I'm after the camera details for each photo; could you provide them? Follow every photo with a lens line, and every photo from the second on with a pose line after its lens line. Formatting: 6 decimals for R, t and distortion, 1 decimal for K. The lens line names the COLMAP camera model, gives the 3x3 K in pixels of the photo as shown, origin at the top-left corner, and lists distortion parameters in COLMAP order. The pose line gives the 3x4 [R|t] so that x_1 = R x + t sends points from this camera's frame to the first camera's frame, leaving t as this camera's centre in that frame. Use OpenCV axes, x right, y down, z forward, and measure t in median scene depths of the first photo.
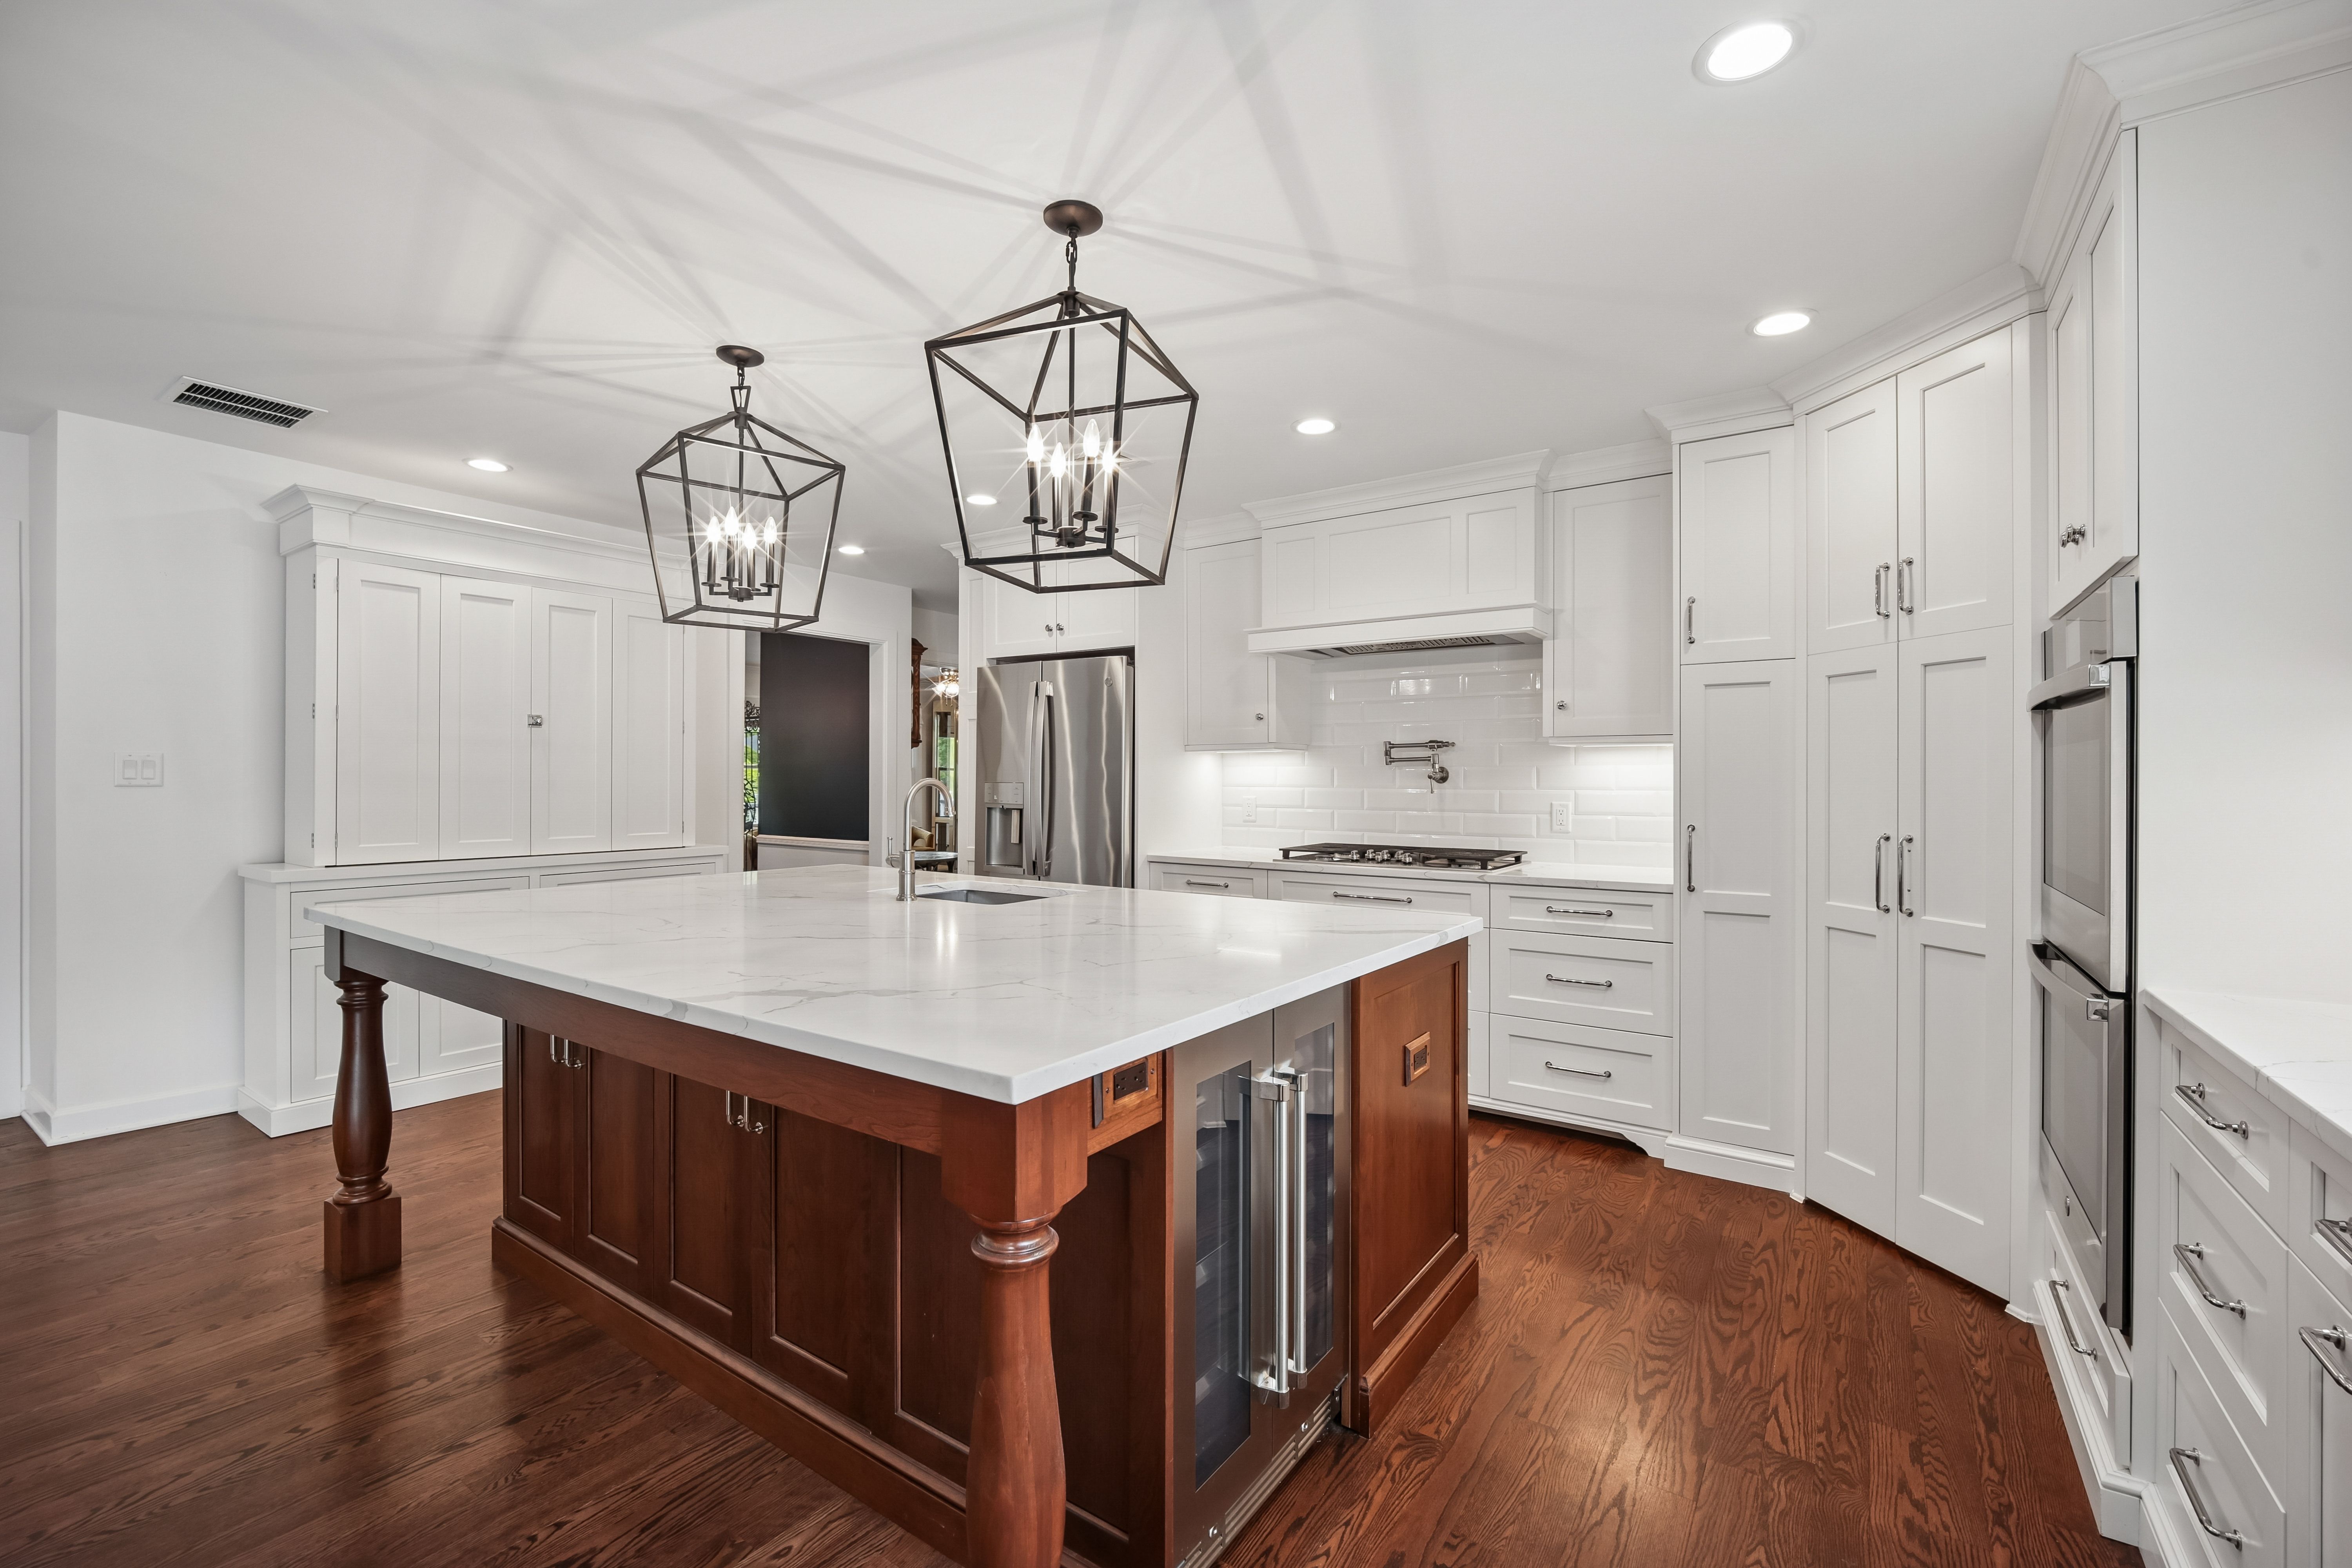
lens RADIAL K [[993.1, 0, 1172.2], [0, 993.1, 790.3], [0, 0, 1]] dist [0.000683, -0.008140]
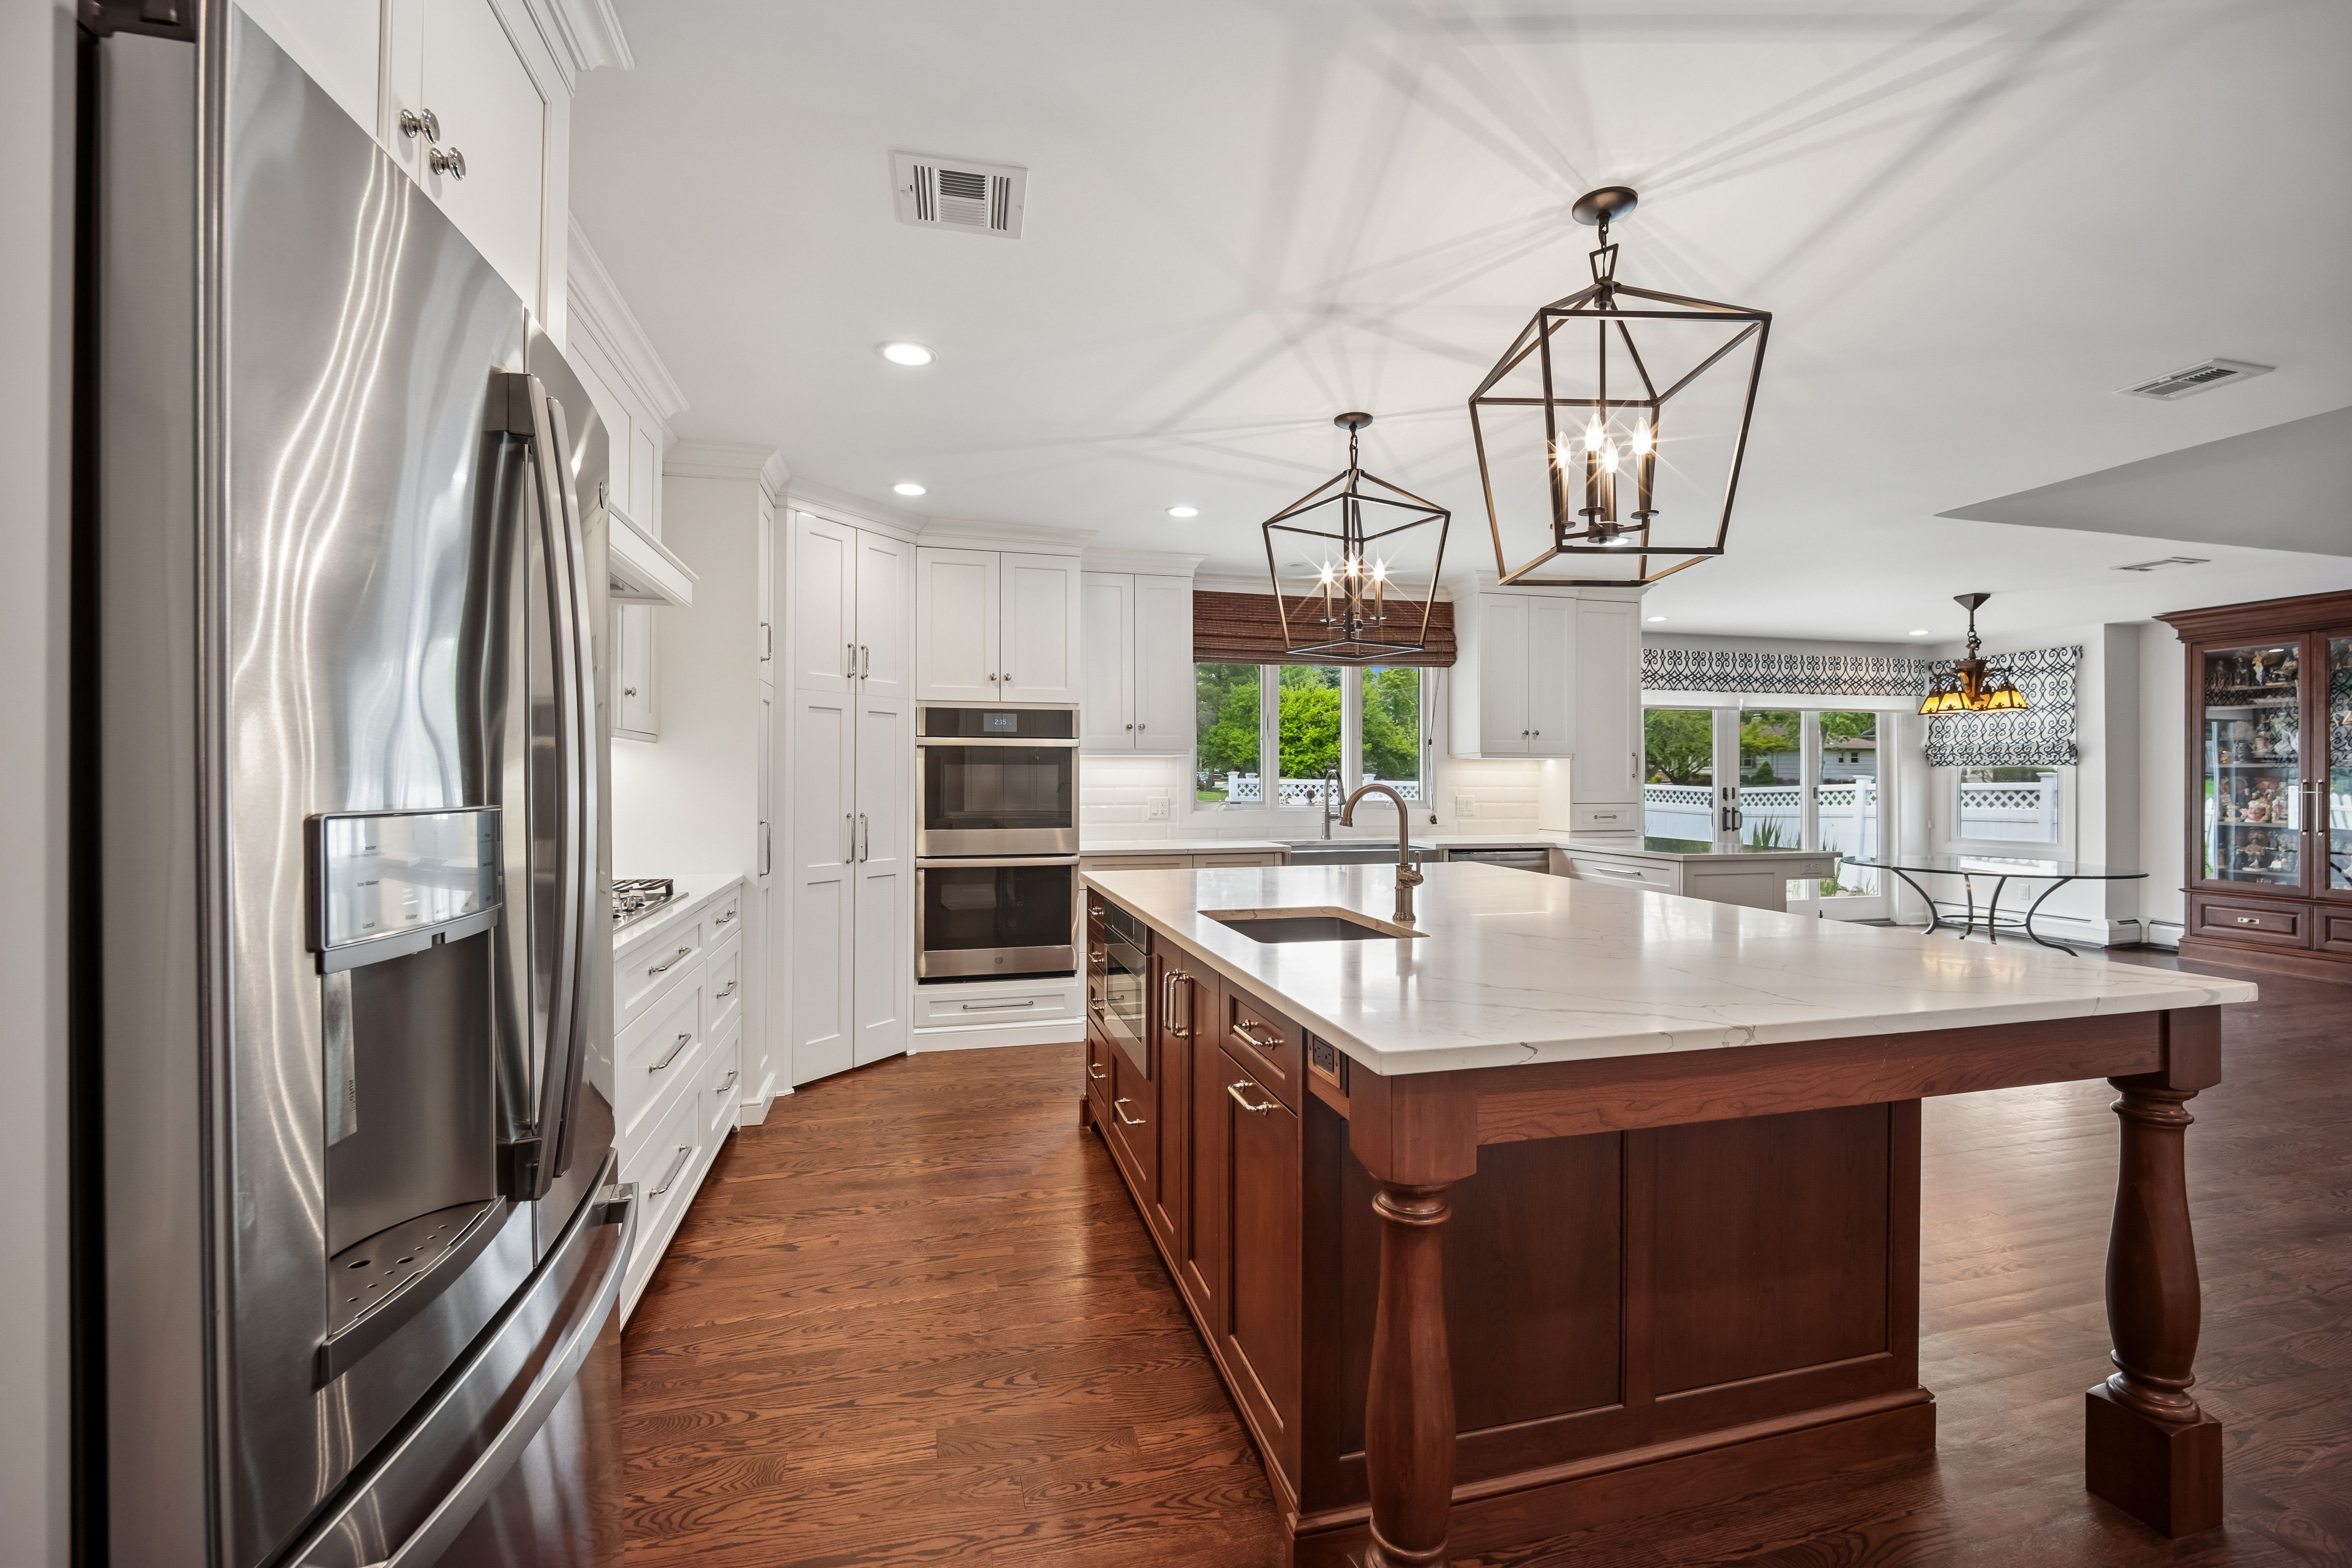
lens RADIAL K [[987.8, 0, 1182.8], [0, 987.8, 780.9], [0, 0, 1]] dist [-0.000329, -0.007139]
pose [[-0.760653, -0.006227, 0.649129, -0.672034], [0.002762, 0.999914, 0.012829, -0.026255], [-0.649153, 0.011552, -0.760570, 1.757265]]
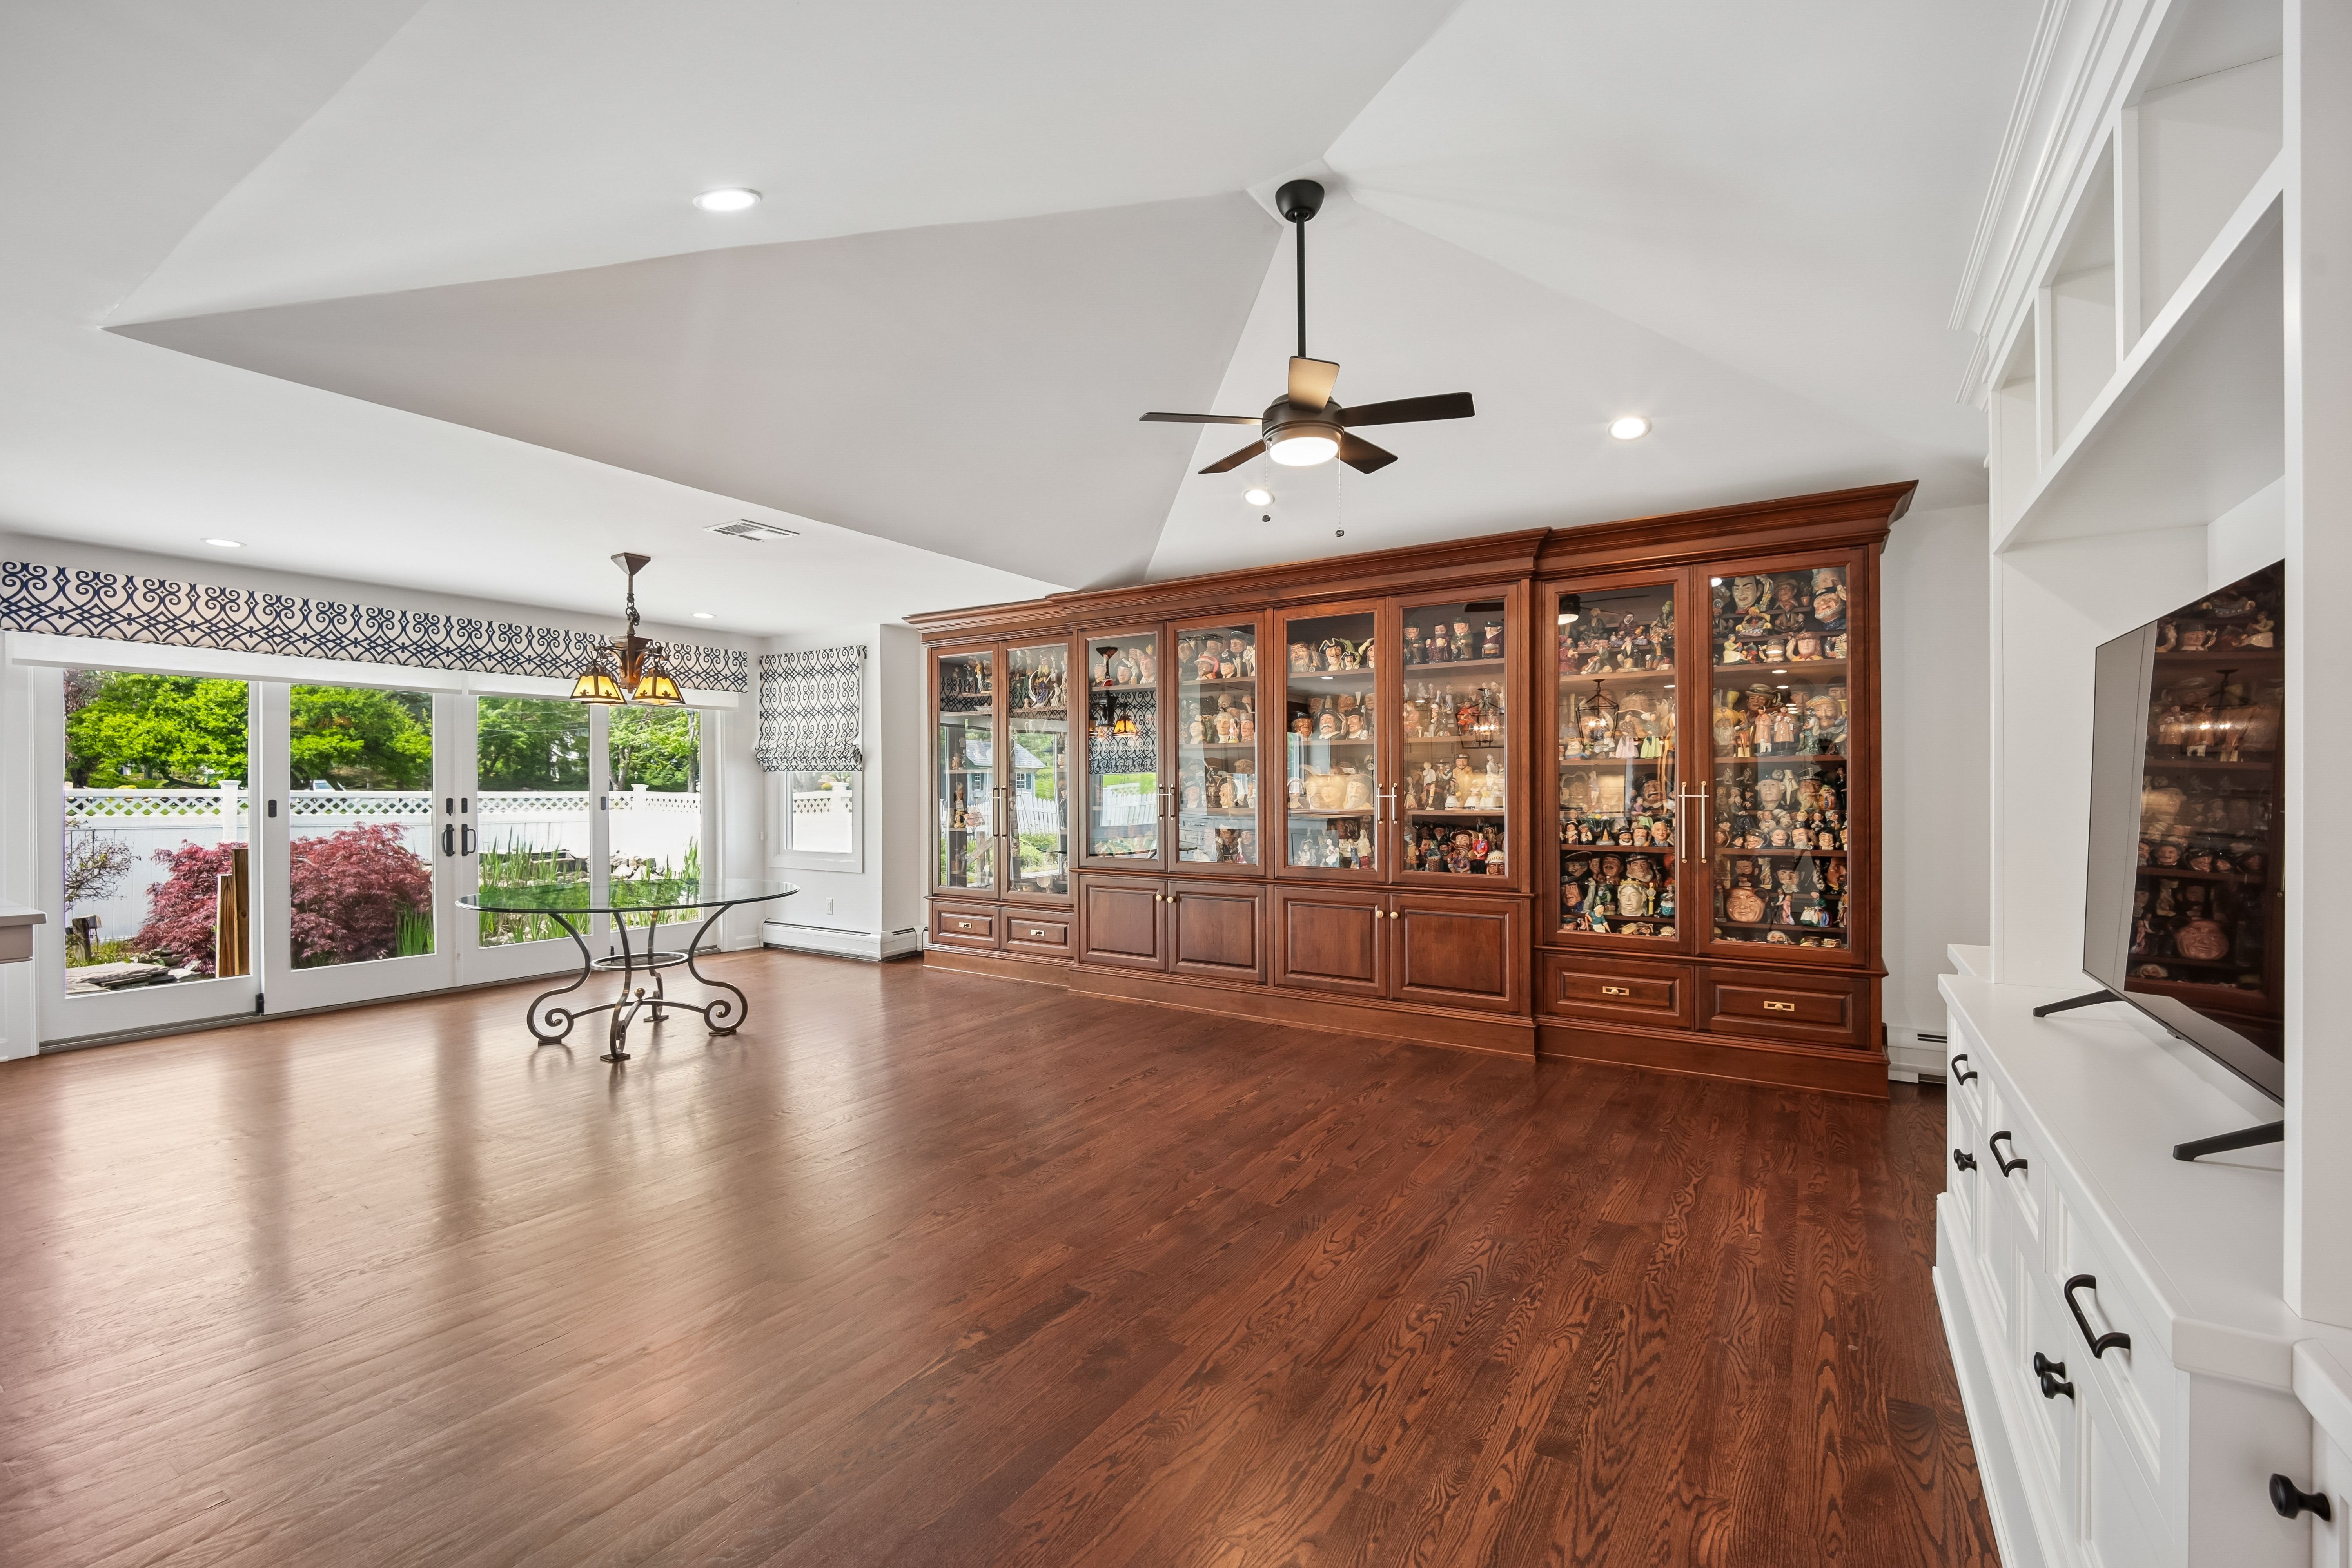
lens RADIAL K [[987.8, 0, 1182.8], [0, 987.8, 780.9], [0, 0, 1]] dist [-0.000329, -0.007139]
pose [[-0.998975, -0.002371, -0.045210, -1.507491], [-0.002575, 0.999987, 0.004452, -0.015468], [0.045199, 0.004564, -0.998968, 0.737224]]
